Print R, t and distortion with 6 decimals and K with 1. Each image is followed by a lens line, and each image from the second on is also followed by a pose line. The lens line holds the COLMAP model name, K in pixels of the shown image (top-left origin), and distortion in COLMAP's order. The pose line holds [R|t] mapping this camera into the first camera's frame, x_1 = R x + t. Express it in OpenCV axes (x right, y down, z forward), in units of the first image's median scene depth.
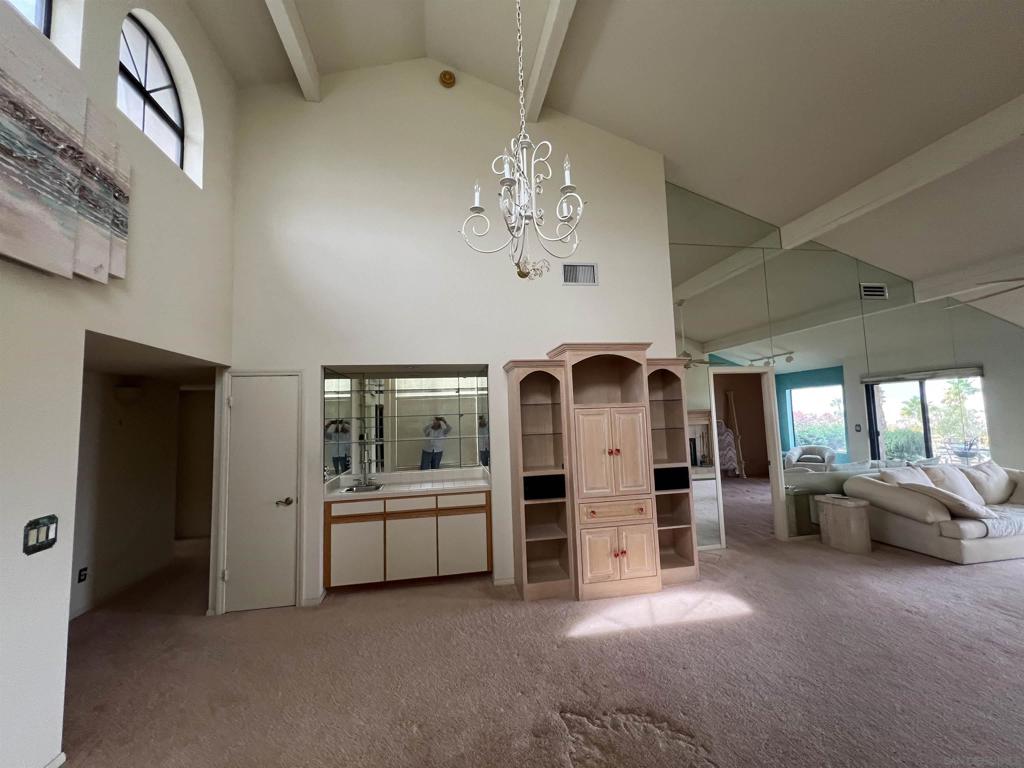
lens RADIAL K [[408.9, 0, 511.2], [0, 408.9, 380.5], [0, 0, 1]] dist [-0.001259, 0.000621]
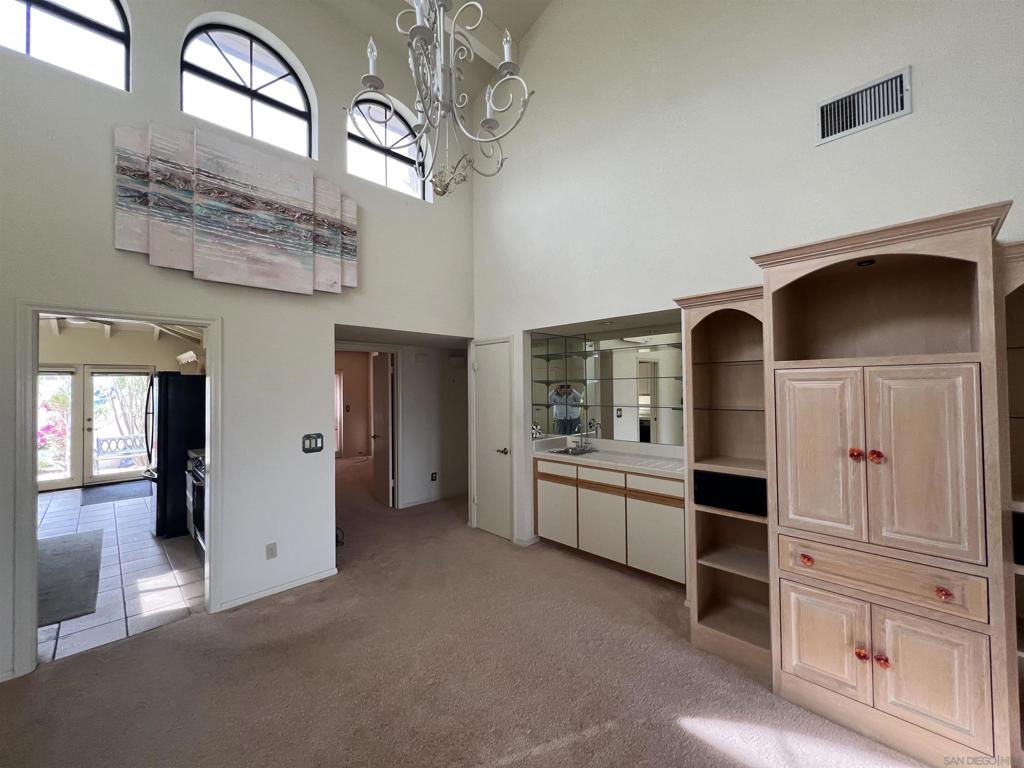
lens RADIAL K [[409.8, 0, 511.1], [0, 409.8, 380.9], [0, 0, 1]] dist [-0.000396, 0.000368]
pose [[0.568442, 0.014392, -0.822598, 0.347061], [0.062835, 0.996167, 0.060850, 0.023218], [0.820320, -0.086278, 0.565359, 0.314850]]
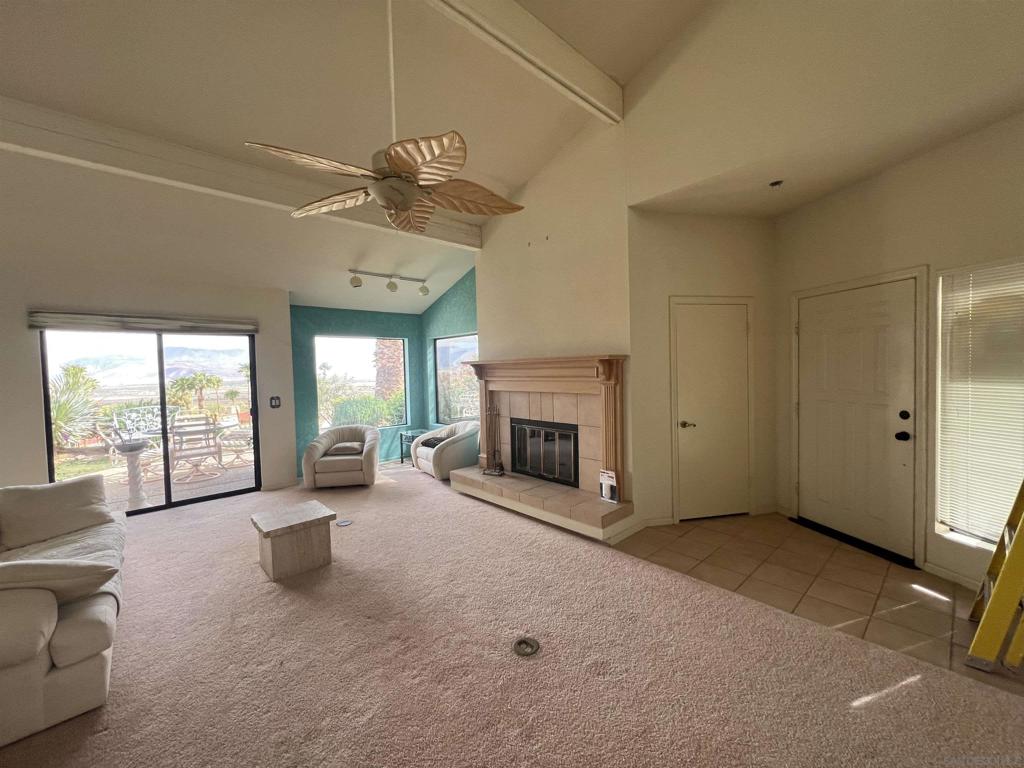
lens RADIAL K [[408.9, 0, 511.2], [0, 408.9, 380.5], [0, 0, 1]] dist [-0.001259, 0.000621]
pose [[-0.538691, 0.019009, 0.842289, 0.416695], [-0.029775, 0.998691, -0.041582, 0.081071], [-0.841977, -0.047479, -0.537420, 0.794327]]
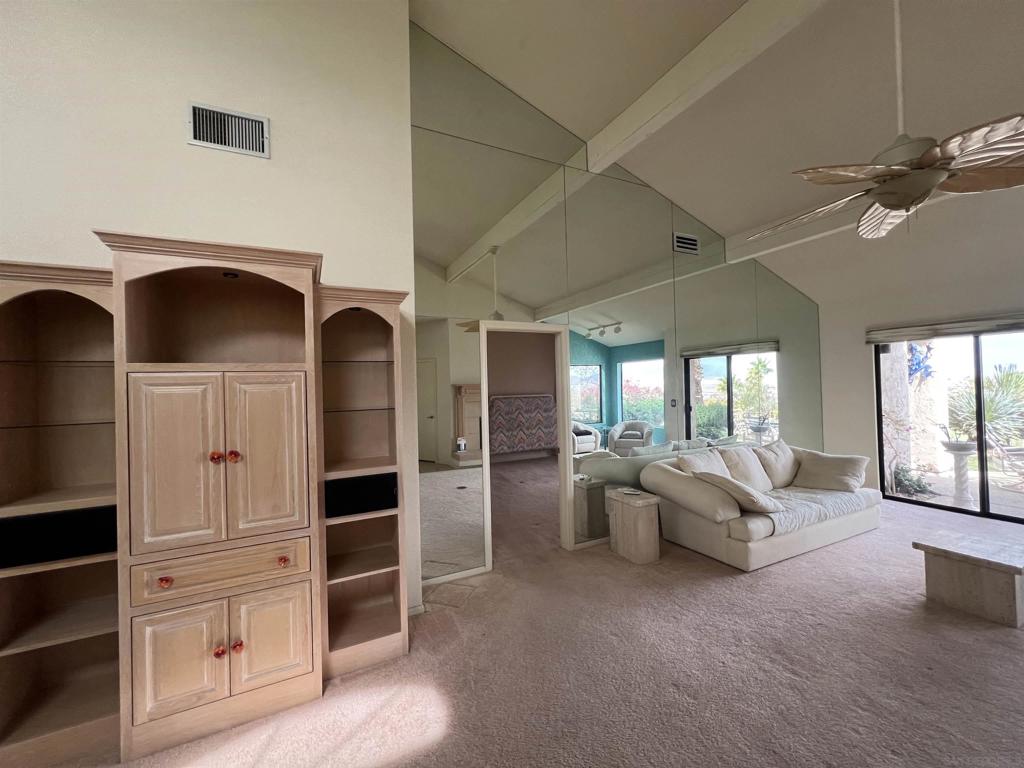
lens RADIAL K [[409.8, 0, 511.1], [0, 409.8, 380.9], [0, 0, 1]] dist [-0.000396, 0.000368]
pose [[0.958500, 0.011392, 0.284865, 0.377041], [-0.029896, 0.997709, 0.060692, 0.030720], [-0.283520, -0.066690, 0.956644, 0.342457]]
